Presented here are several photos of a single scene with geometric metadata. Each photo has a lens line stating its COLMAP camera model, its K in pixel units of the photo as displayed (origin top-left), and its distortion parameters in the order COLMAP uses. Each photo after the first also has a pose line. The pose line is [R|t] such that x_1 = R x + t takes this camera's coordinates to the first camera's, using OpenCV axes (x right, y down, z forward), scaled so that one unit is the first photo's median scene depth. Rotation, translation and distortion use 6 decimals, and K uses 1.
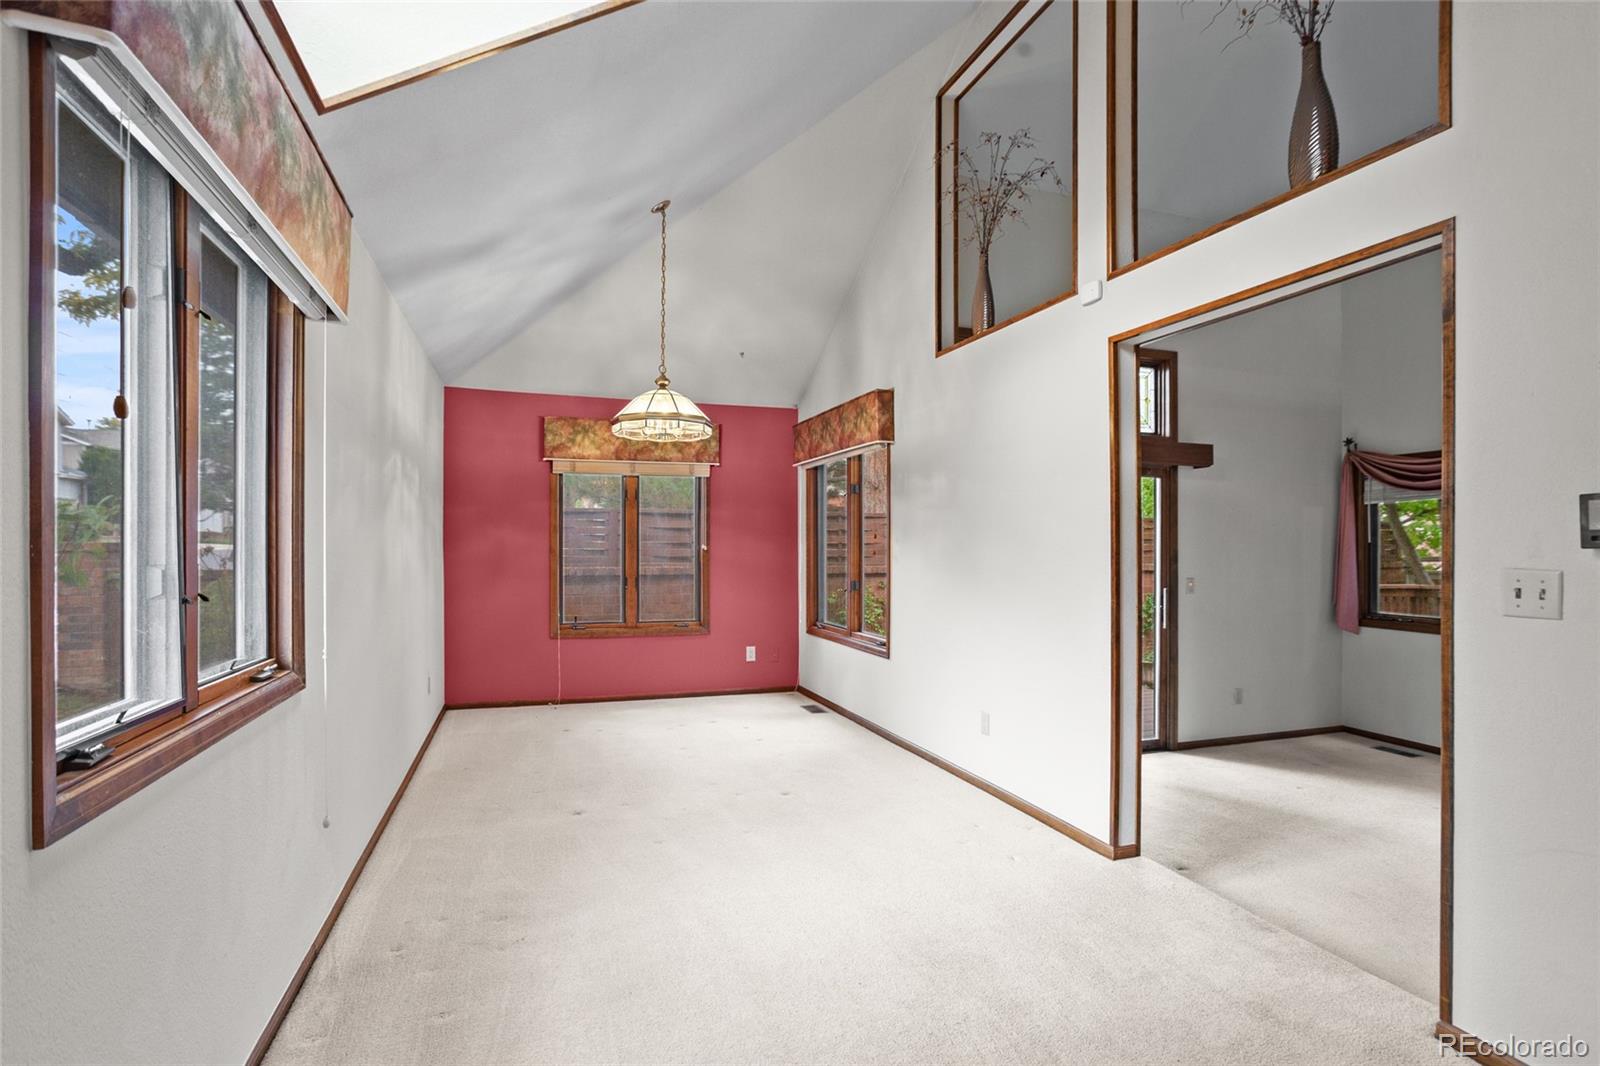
lens RADIAL K [[826.1, 0, 792.1], [0, 826.1, 550.2], [0, 0, 1]] dist [0.000911, 0.000465]
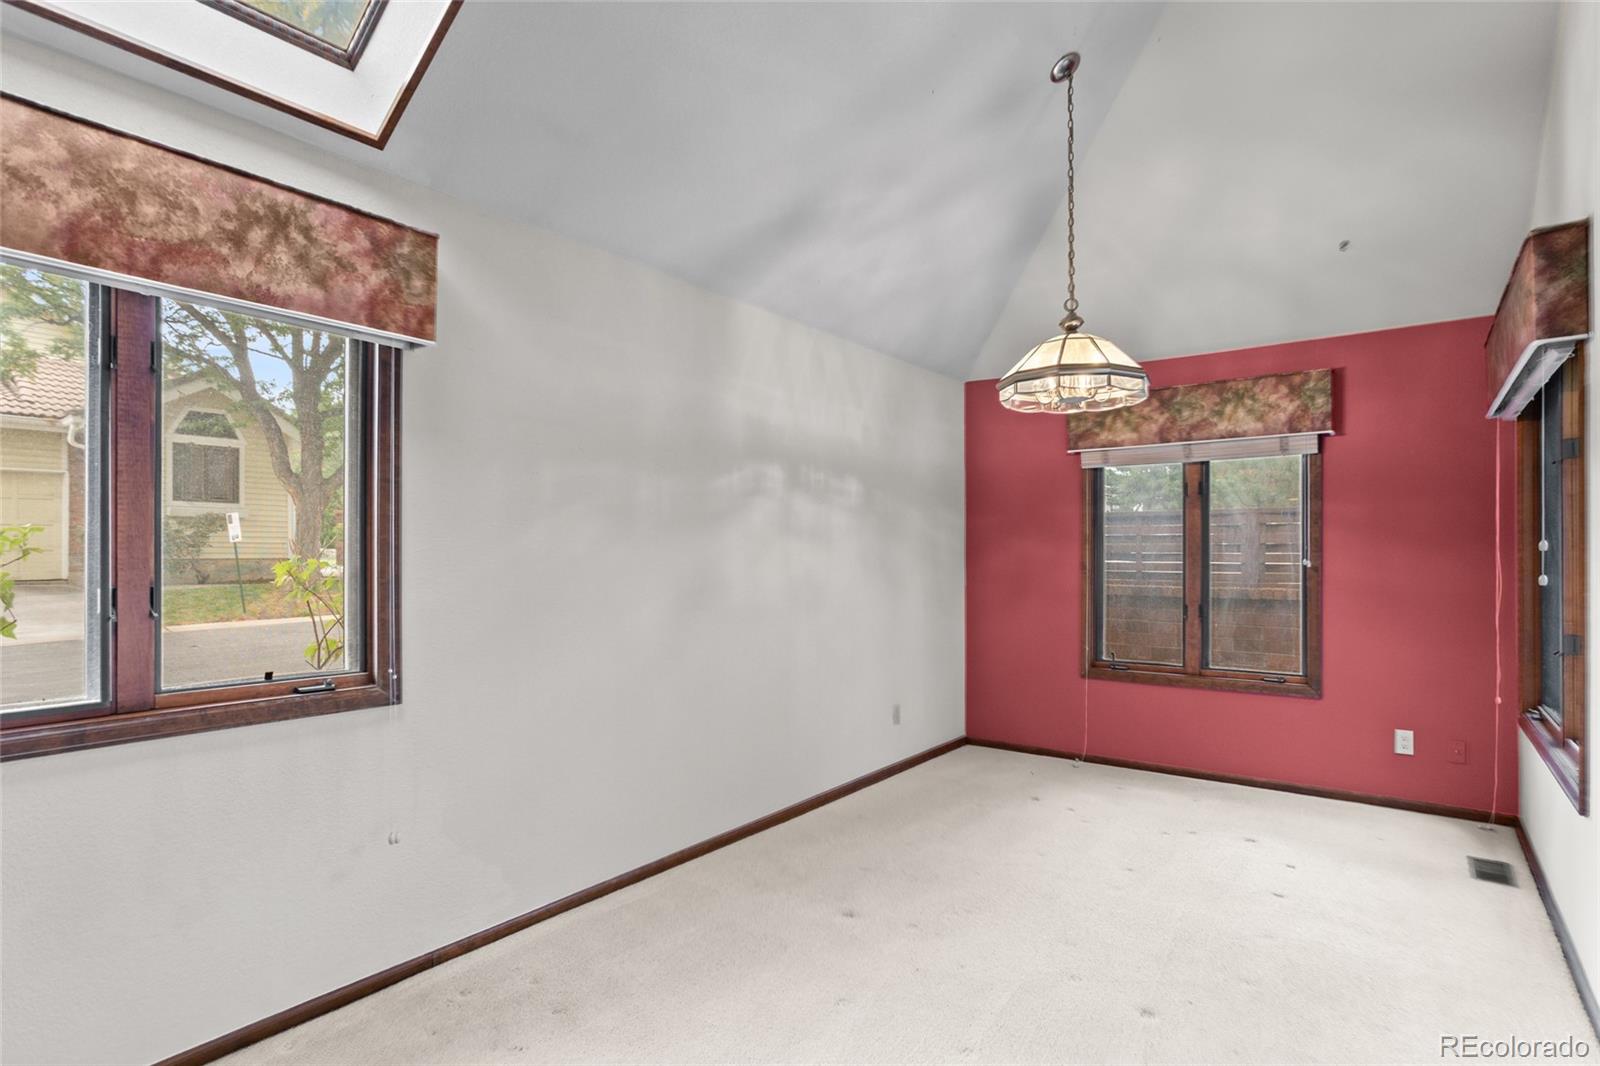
lens RADIAL K [[826.1, 0, 792.1], [0, 826.1, 550.2], [0, 0, 1]] dist [0.000911, 0.000465]
pose [[0.561060, -0.005540, -0.827757, 0.209789], [-0.003137, 0.999956, -0.008819, -0.006619], [0.827770, 0.007544, 0.561018, 0.320656]]
